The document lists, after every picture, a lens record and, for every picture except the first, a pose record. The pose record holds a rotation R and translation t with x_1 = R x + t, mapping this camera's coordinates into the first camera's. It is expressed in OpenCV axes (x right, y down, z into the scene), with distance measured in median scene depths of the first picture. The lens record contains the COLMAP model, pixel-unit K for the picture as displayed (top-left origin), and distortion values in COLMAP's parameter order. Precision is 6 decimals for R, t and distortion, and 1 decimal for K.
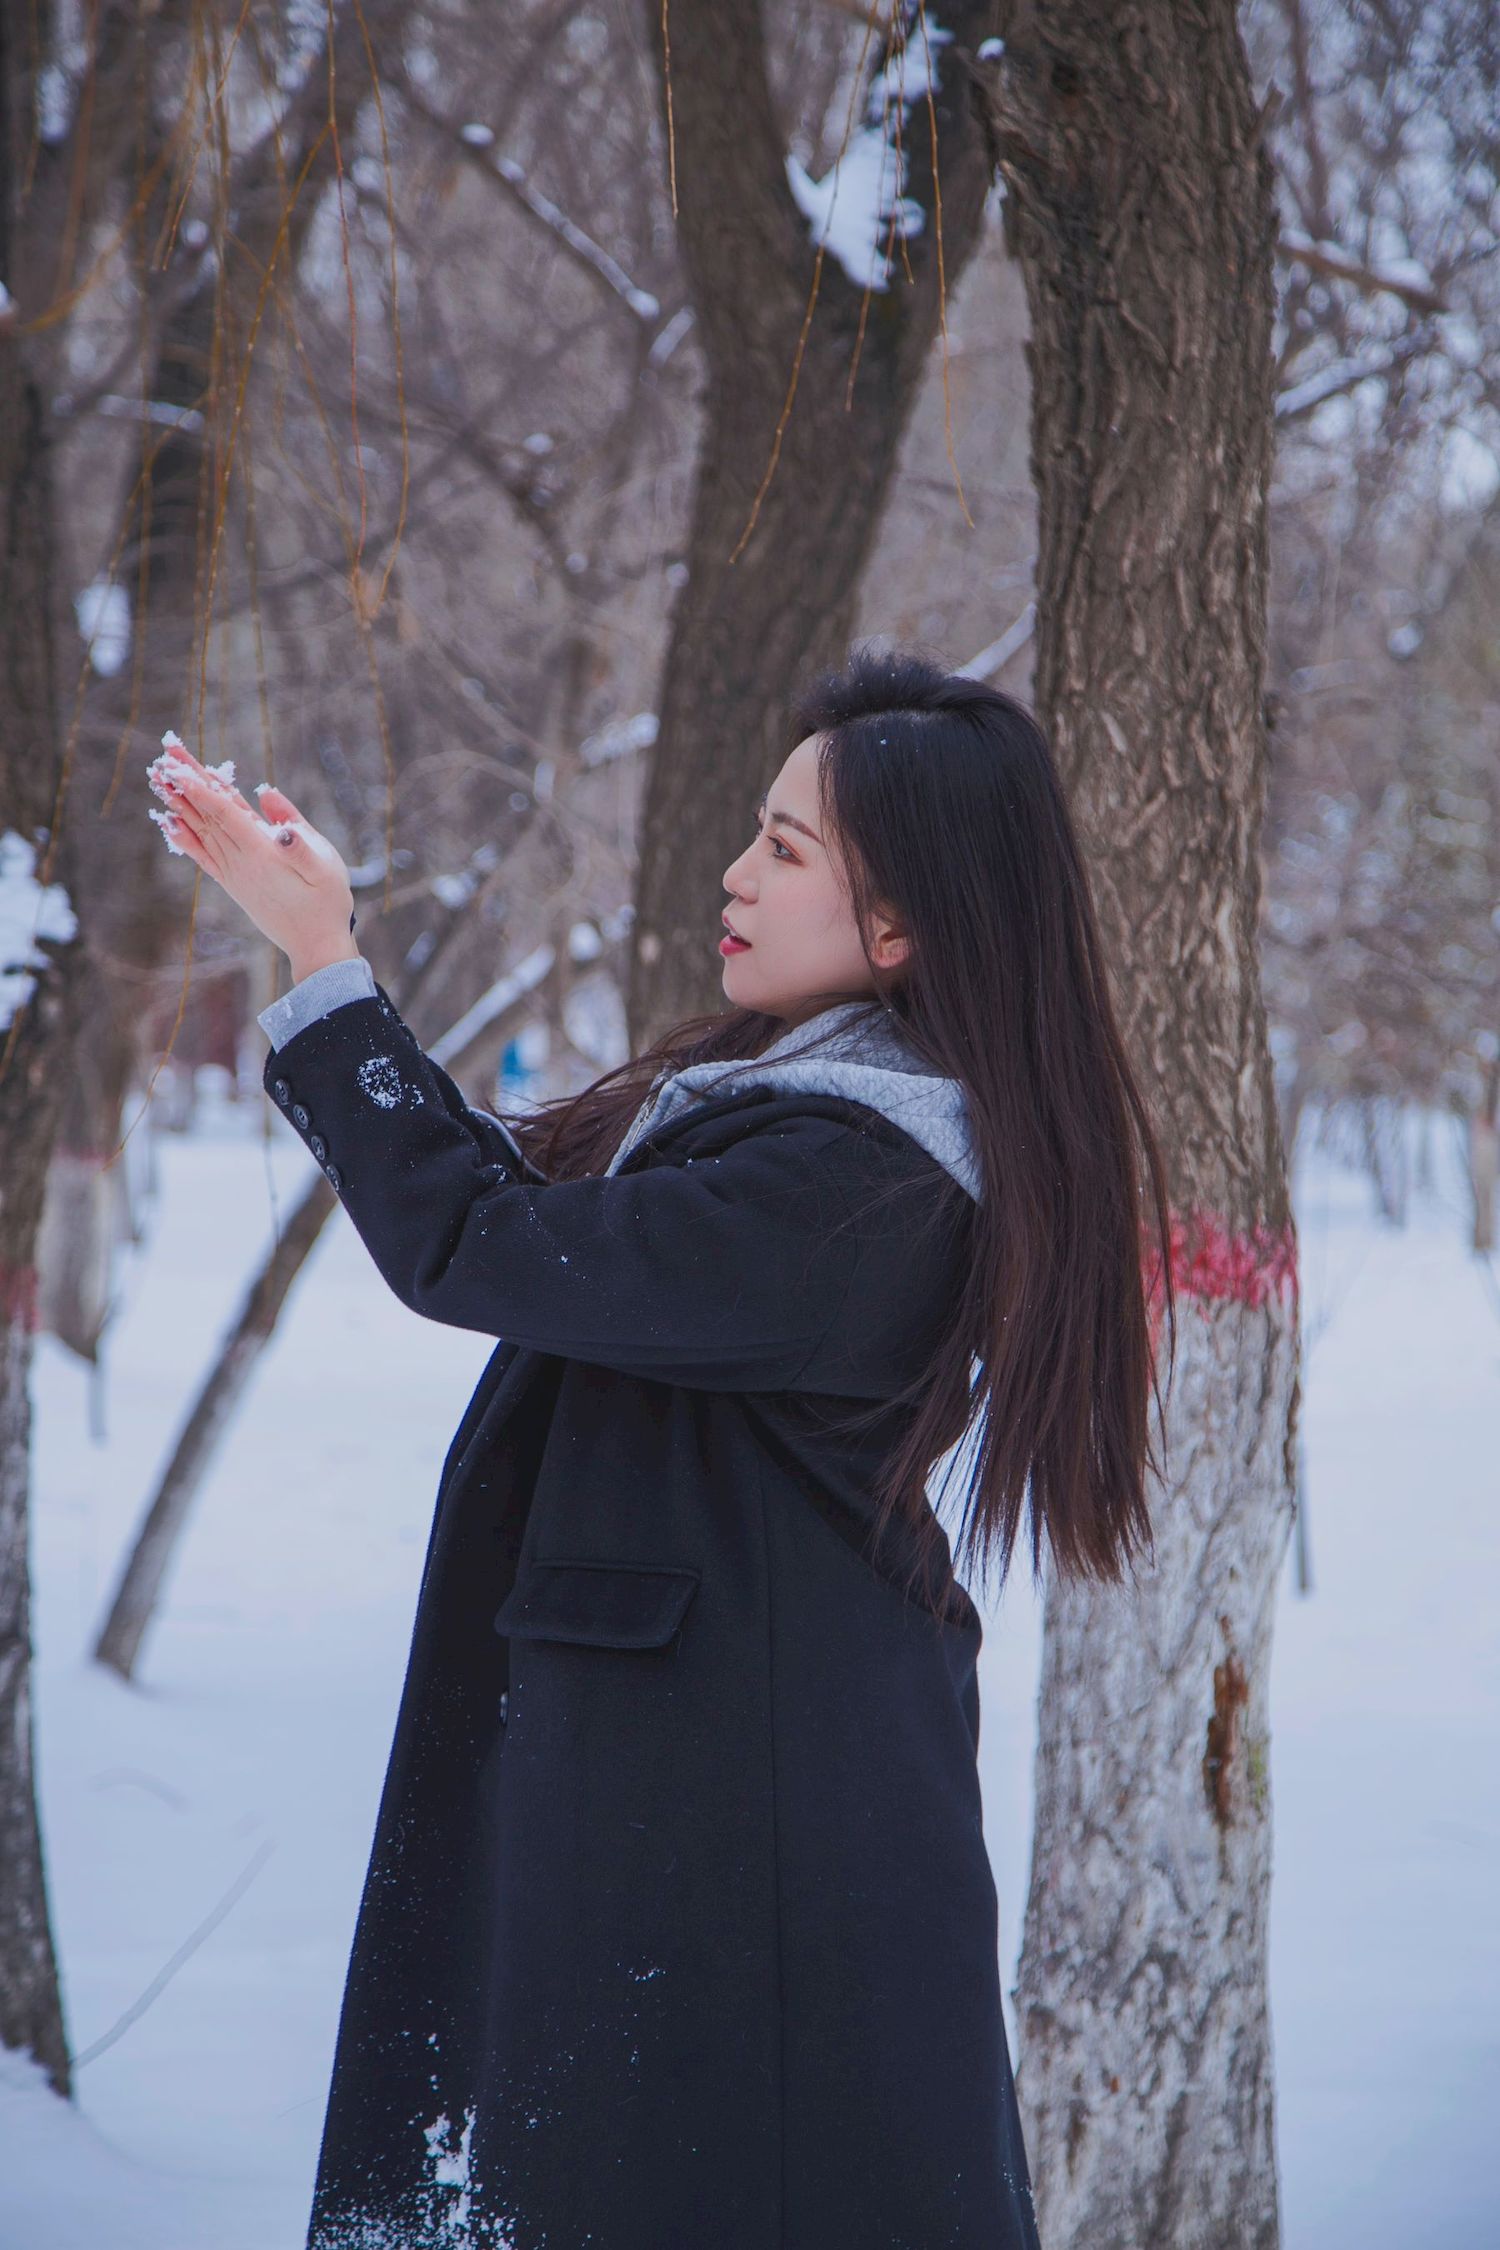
lens RADIAL K [[5569.7, 0, 755.3], [0, 5569.7, 1151.2], [0, 0, 1]] dist [0.503709, 0.000000]
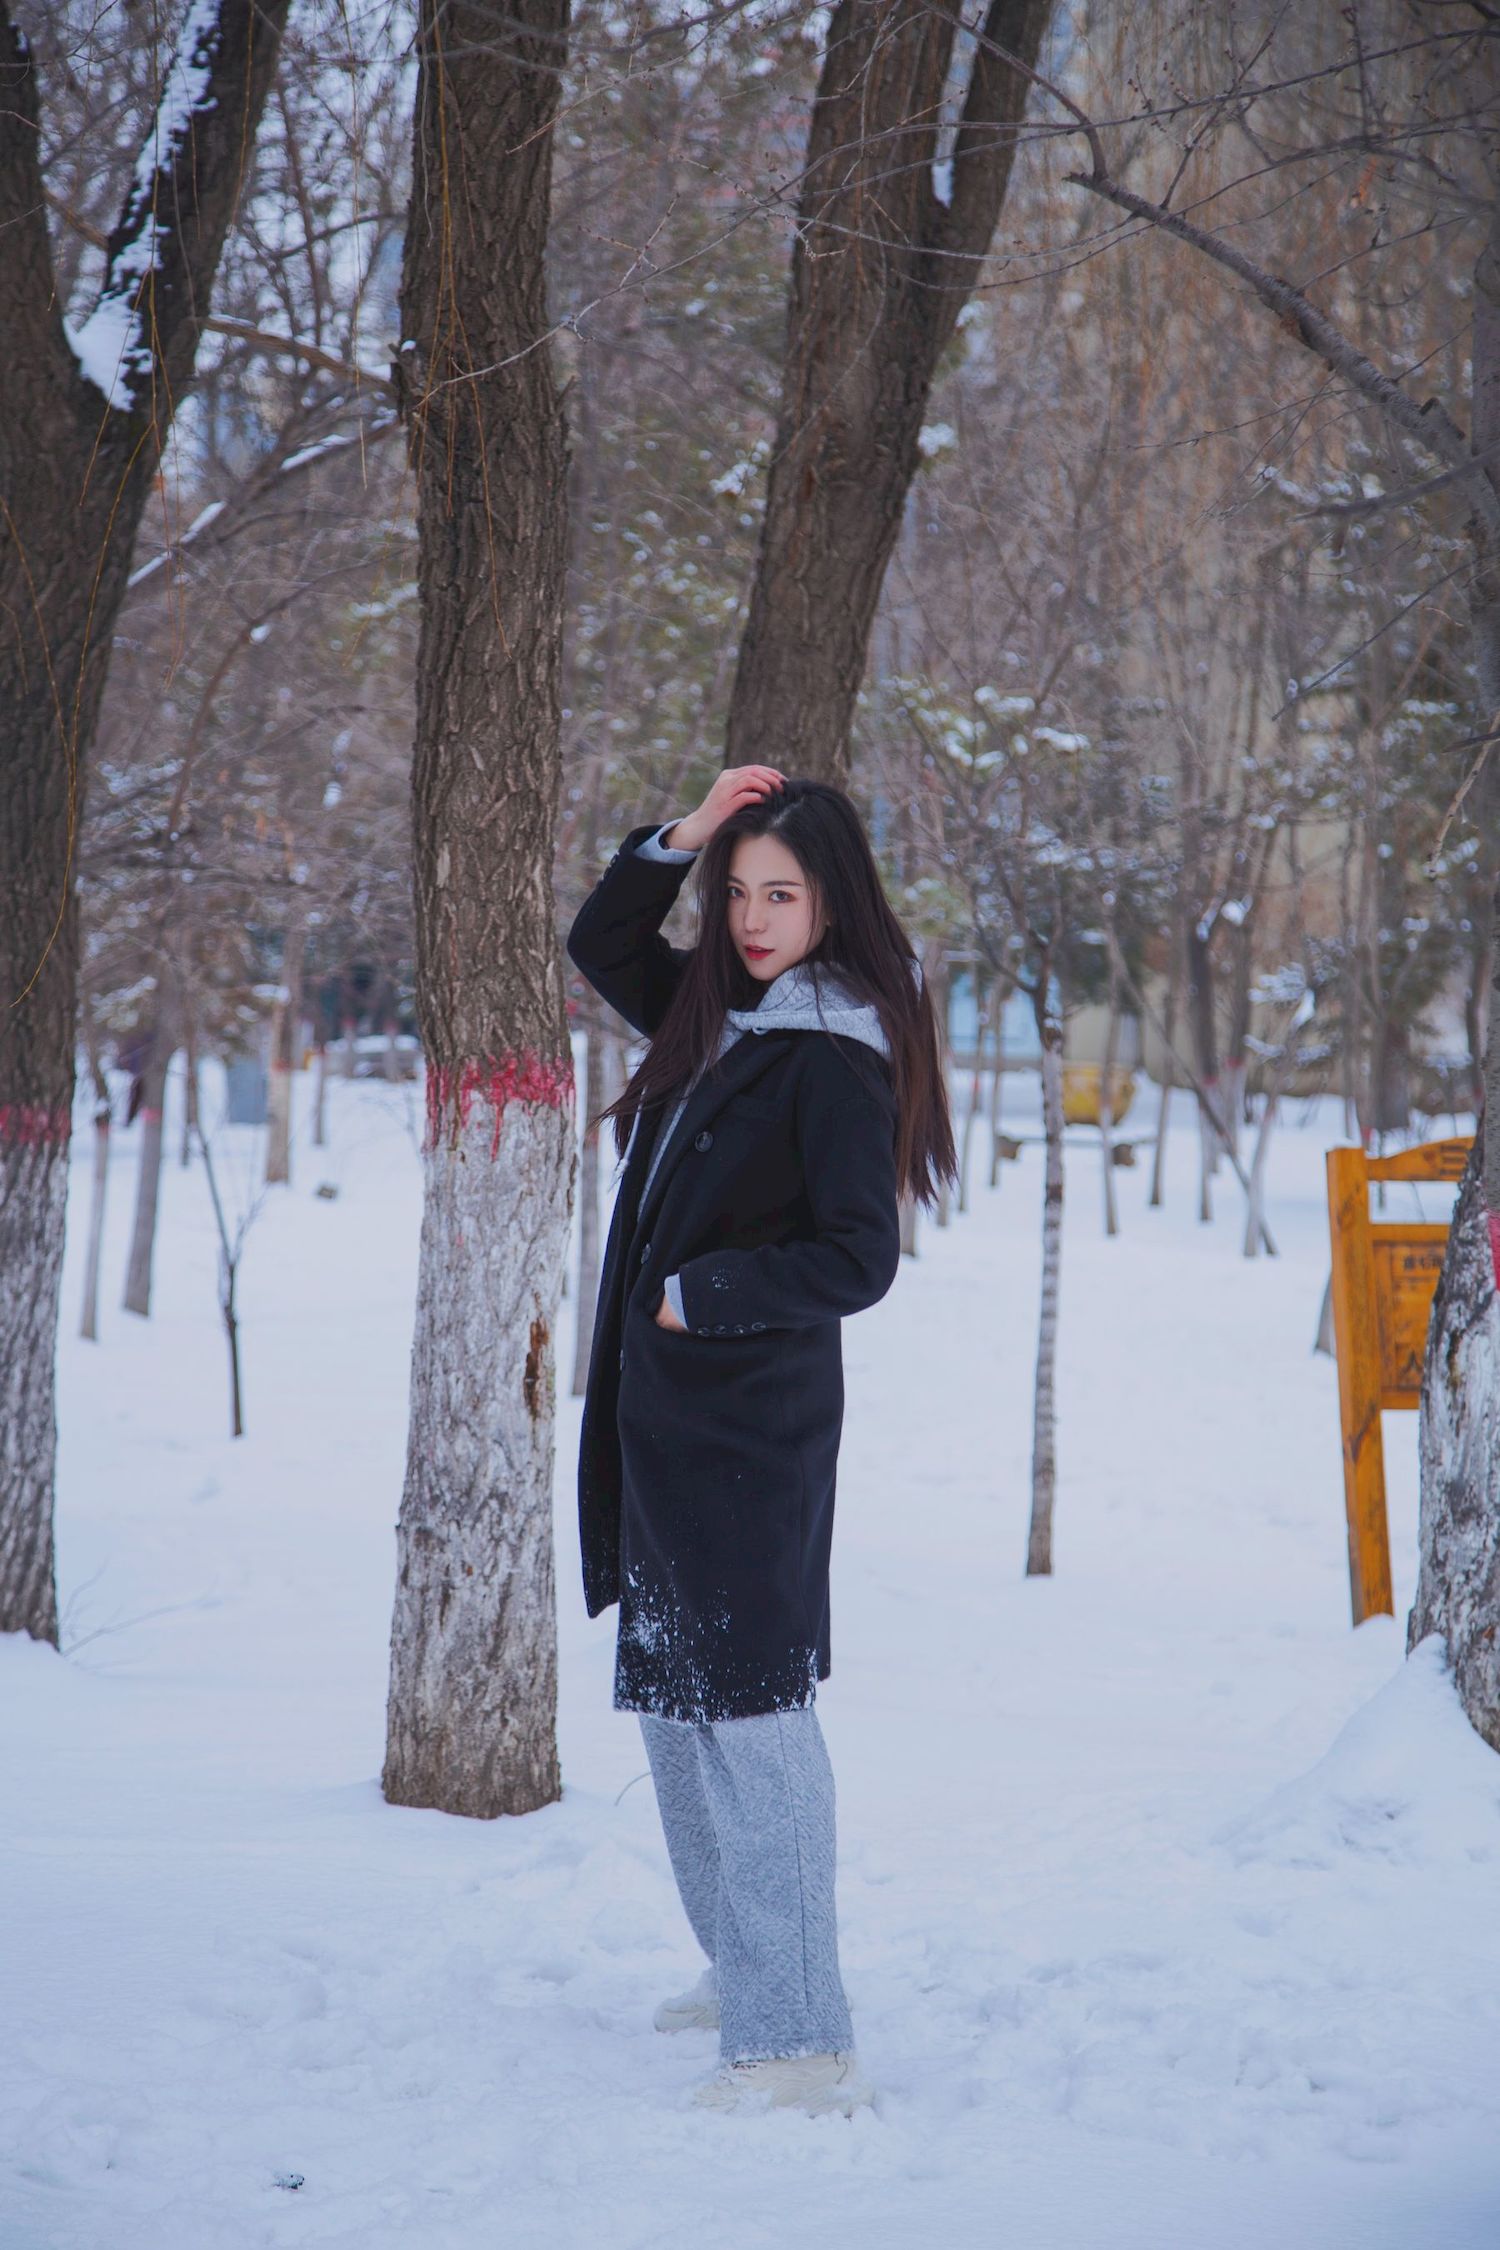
lens RADIAL K [[5569.7, 0, 761.6], [0, 5569.7, 1124.4], [0, 0, 1]] dist [0.503709, 0.000000]
pose [[0.966910, 0.007084, 0.255019, -0.273876], [-0.009791, 0.999908, 0.009344, 0.016856], [-0.254930, -0.011532, 0.966891, -0.614832]]
